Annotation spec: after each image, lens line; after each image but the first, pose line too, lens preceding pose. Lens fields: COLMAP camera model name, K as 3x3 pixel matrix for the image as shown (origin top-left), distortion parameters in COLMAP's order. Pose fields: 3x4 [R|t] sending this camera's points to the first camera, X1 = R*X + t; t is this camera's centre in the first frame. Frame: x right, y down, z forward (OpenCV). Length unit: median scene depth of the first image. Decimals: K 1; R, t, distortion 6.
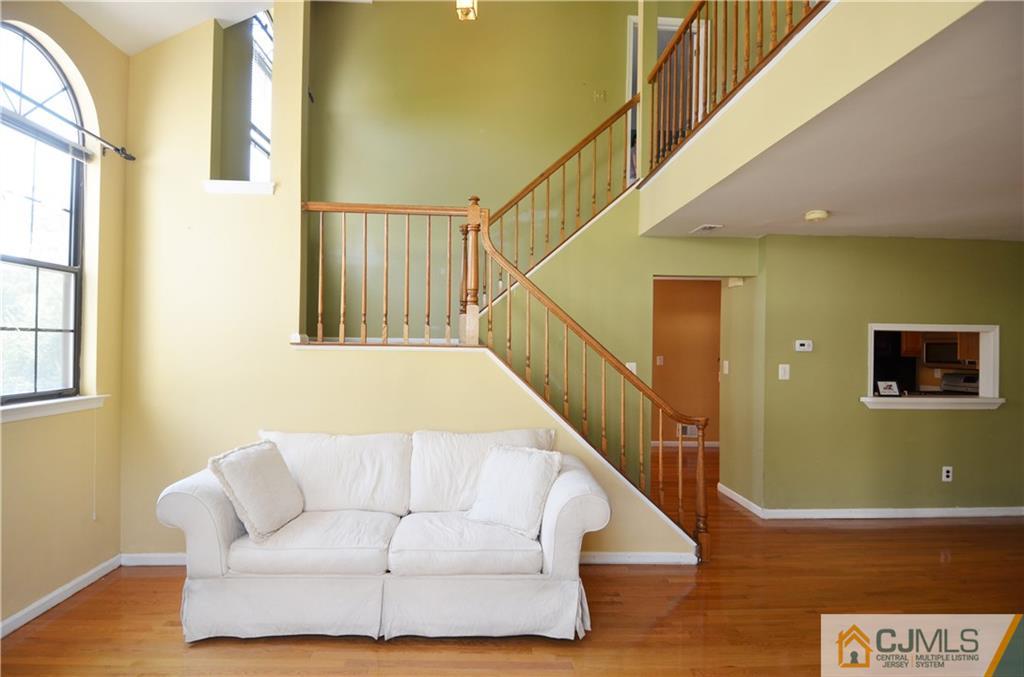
lens RADIAL K [[528.4, 0, 512.0], [0, 528.4, 338.5], [0, 0, 1]] dist [0.041258, -0.048078]
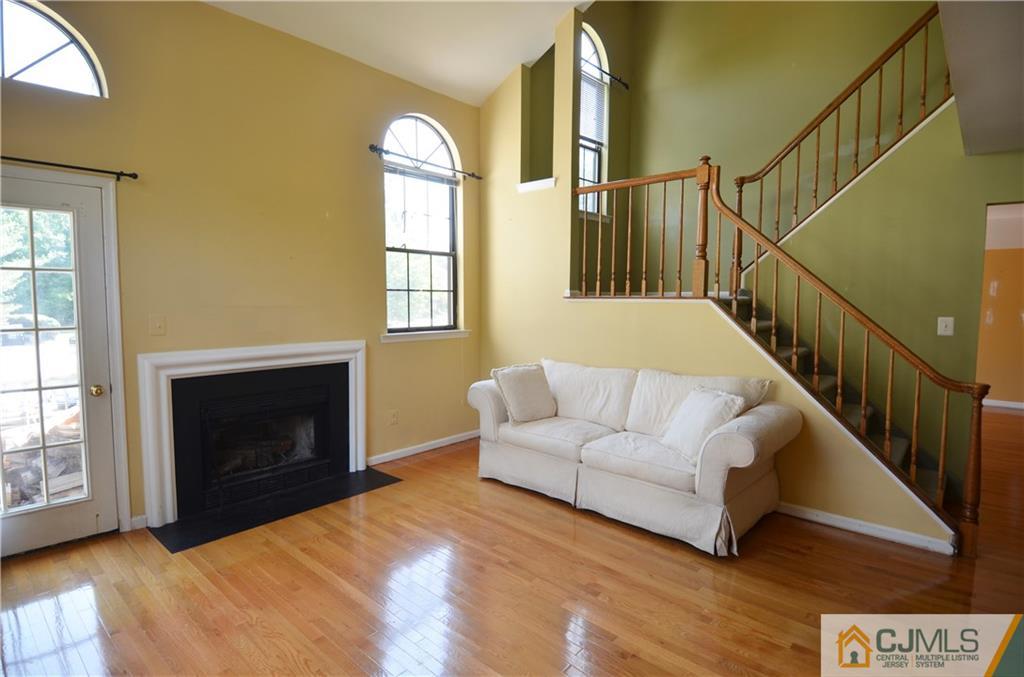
lens RADIAL K [[528.4, 0, 512.0], [0, 528.4, 338.5], [0, 0, 1]] dist [0.041258, -0.048078]
pose [[0.713154, 0.043398, -0.699663, 0.478337], [0.014426, 0.996962, 0.076542, 0.010034], [0.700859, -0.064680, 0.710361, -0.064067]]
